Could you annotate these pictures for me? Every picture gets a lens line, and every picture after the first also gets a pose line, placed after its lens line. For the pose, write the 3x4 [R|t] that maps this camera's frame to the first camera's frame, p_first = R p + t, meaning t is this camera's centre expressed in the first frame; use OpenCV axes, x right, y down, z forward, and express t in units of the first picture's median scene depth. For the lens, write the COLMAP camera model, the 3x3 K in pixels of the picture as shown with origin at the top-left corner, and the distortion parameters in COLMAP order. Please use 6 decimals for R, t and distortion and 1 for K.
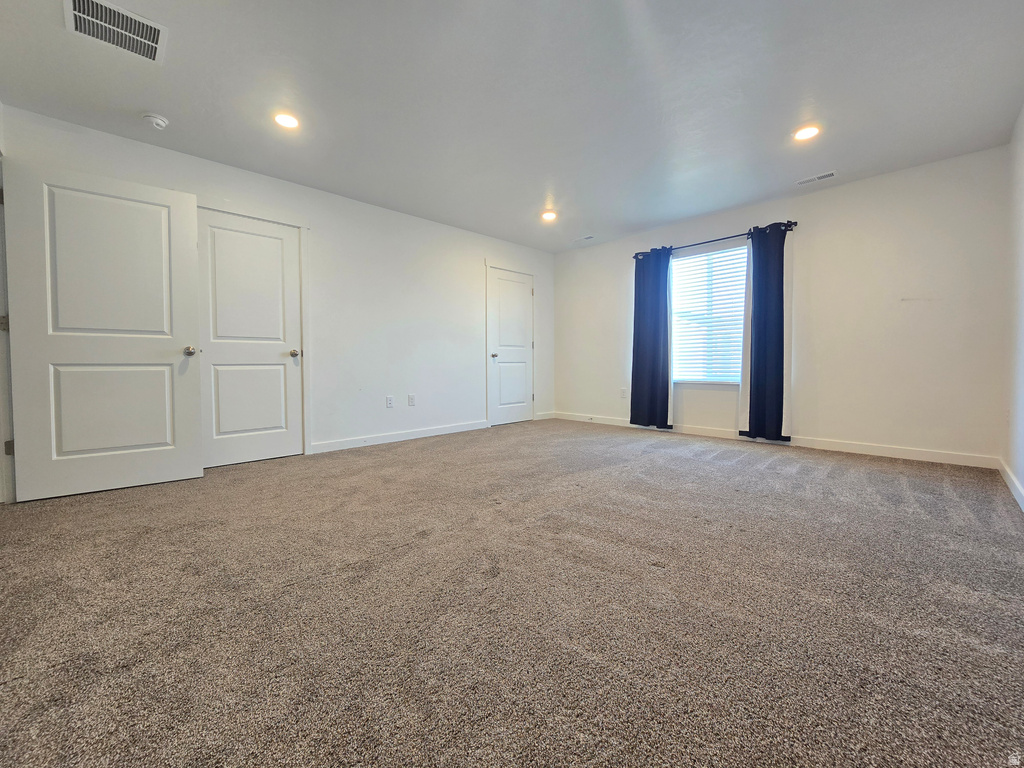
lens RADIAL K [[420.6, 0, 506.7], [0, 420.6, 375.2], [0, 0, 1]] dist [-0.003869, -0.000046]
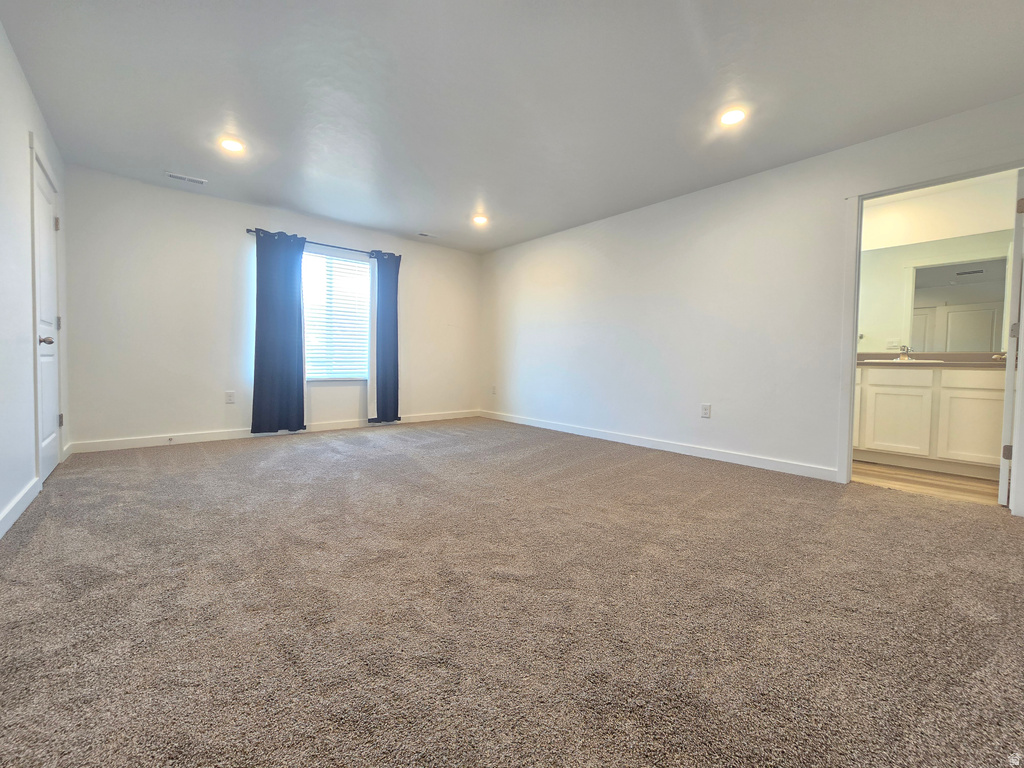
lens RADIAL K [[420.6, 0, 506.7], [0, 420.6, 375.2], [0, 0, 1]] dist [-0.003869, -0.000046]
pose [[0.055279, -0.026464, 0.998120, -0.564426], [0.012894, 0.999584, 0.025788, -0.014894], [-0.998388, 0.011445, 0.055597, 0.518149]]
